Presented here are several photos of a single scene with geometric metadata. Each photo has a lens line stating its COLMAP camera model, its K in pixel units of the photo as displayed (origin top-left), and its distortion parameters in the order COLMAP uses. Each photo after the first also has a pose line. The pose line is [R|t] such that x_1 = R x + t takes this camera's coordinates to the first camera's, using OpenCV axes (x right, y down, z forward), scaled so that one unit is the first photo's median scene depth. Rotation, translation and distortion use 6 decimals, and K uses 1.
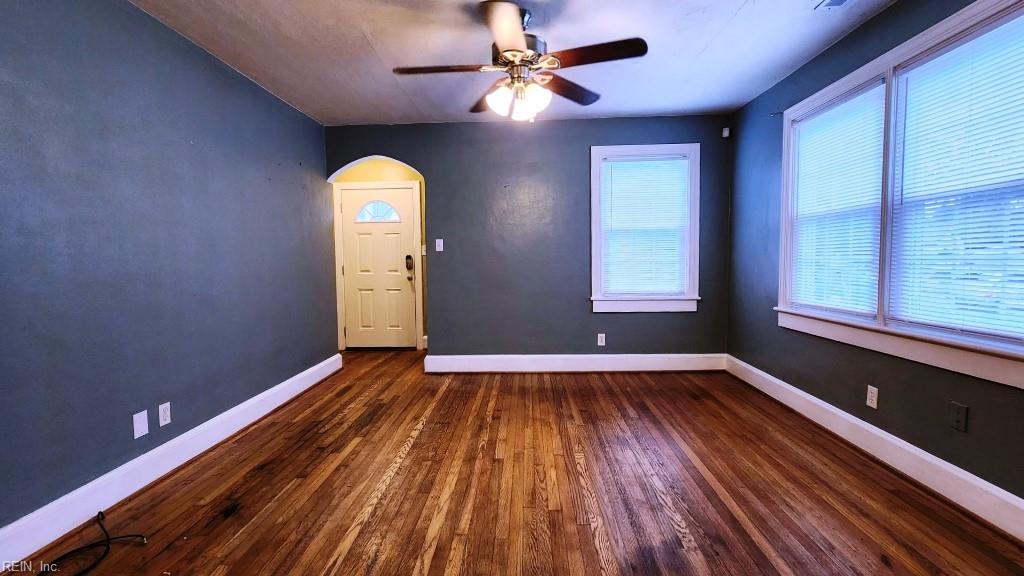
lens RADIAL K [[419.8, 0, 508.7], [0, 419.8, 286.2], [0, 0, 1]] dist [0.000831, 0.000003]
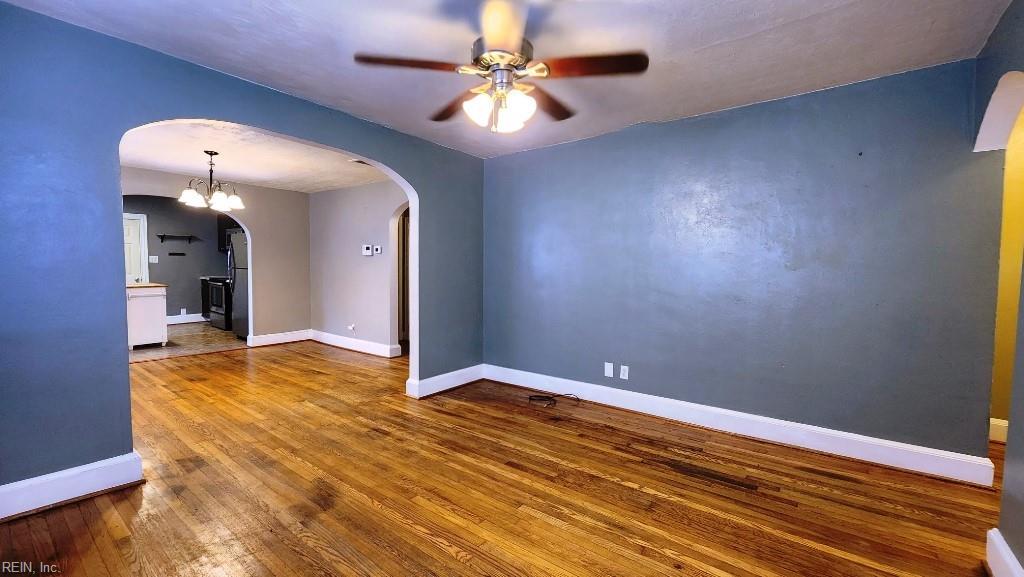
lens RADIAL K [[419.8, 0, 508.7], [0, 419.8, 286.7], [0, 0, 1]] dist [0.000831, 0.000003]
pose [[-0.575260, 0.039298, -0.817026, 0.705164], [-0.057074, 0.994482, 0.088019, -0.132981], [0.815977, 0.097265, -0.569843, 1.445515]]
